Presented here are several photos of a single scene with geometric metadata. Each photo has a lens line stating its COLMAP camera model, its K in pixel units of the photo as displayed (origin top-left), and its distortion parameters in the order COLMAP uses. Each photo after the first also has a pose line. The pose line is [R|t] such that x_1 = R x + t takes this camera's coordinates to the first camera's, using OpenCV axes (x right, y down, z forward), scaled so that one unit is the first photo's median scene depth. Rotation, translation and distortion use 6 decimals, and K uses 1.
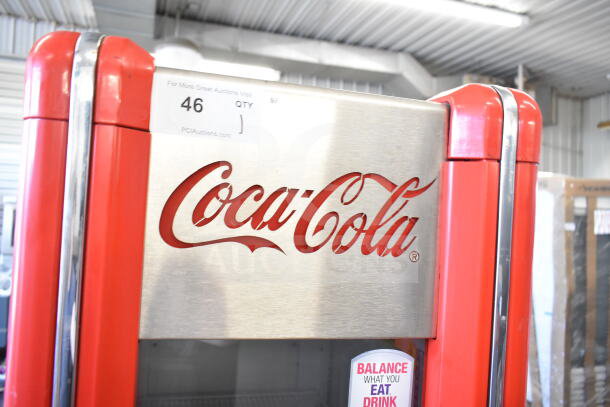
lens RADIAL K [[467.1, 0, 305.0], [0, 467.1, 203.5], [0, 0, 1]] dist [-0.023605, 0.004405]
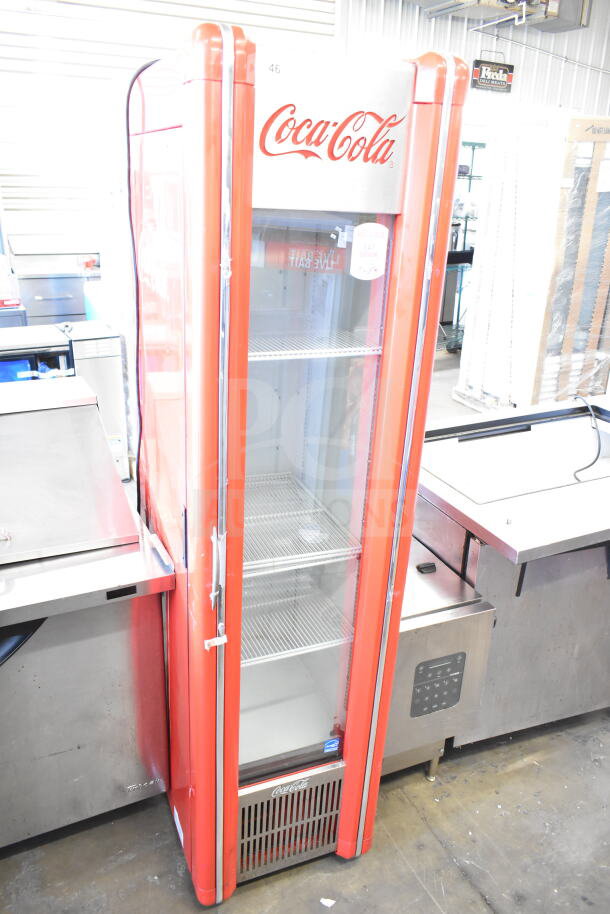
lens RADIAL K [[699.9, 0, 299.9], [0, 699.9, 458.3], [0, 0, 1]] dist [-0.023605, 0.004405]
pose [[0.990524, -0.057258, 0.124837, -0.502758], [0.003080, 0.917985, 0.396604, 0.089234], [-0.137307, -0.392461, 0.909462, -1.786901]]
